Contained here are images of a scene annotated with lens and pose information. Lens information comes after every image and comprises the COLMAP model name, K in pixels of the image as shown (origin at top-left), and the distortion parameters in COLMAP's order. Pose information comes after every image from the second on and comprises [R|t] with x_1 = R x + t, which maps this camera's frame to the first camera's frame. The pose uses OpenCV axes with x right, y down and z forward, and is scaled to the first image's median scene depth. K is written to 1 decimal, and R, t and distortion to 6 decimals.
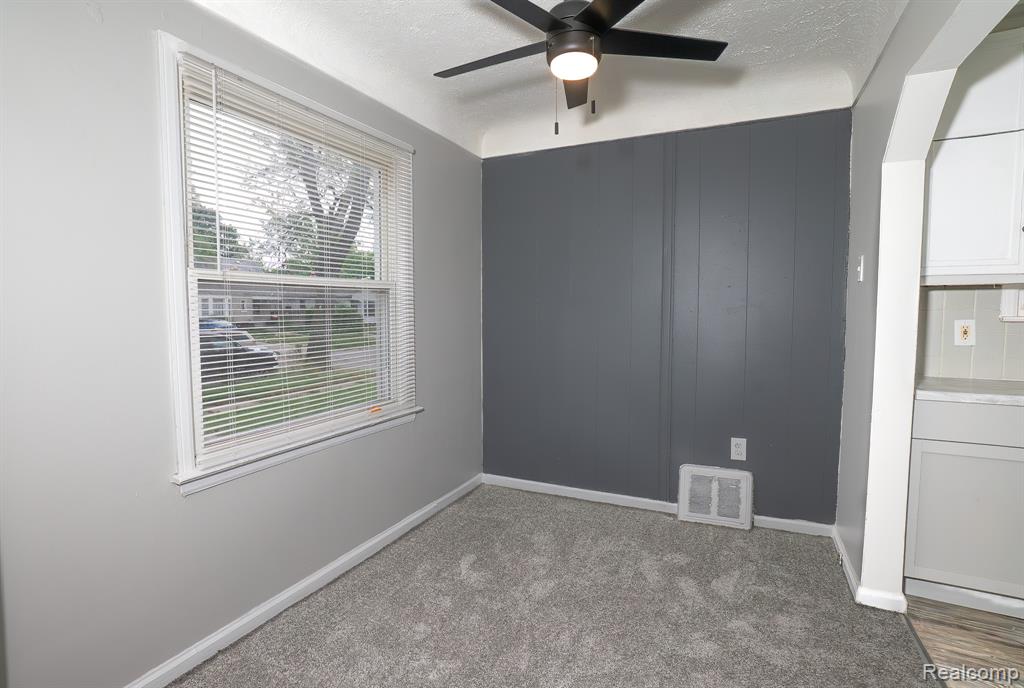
lens RADIAL K [[498.7, 0, 512.0], [0, 498.7, 344.0], [0, 0, 1]] dist [-0.000882, -0.000180]
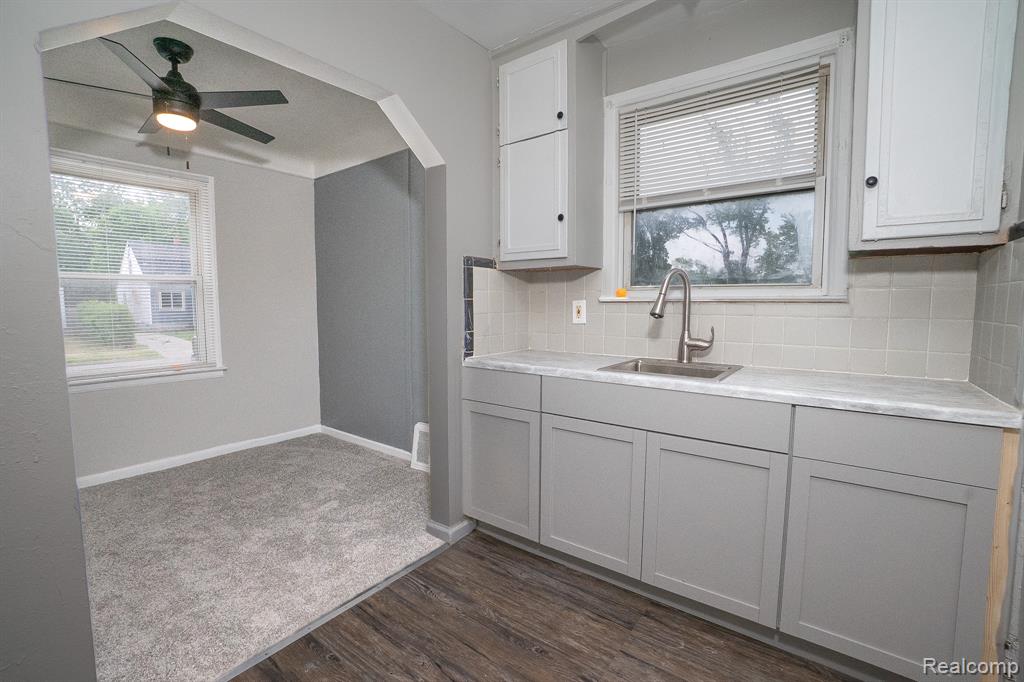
lens RADIAL K [[456.7, 0, 512.0], [0, 456.7, 341.0], [0, 0, 1]] dist [-0.031510, 0.000332]
pose [[0.979523, 0.012682, -0.200933, 0.970066], [-0.010270, 0.999862, 0.013041, 0.031379], [0.201071, -0.010710, 0.979518, -0.049847]]
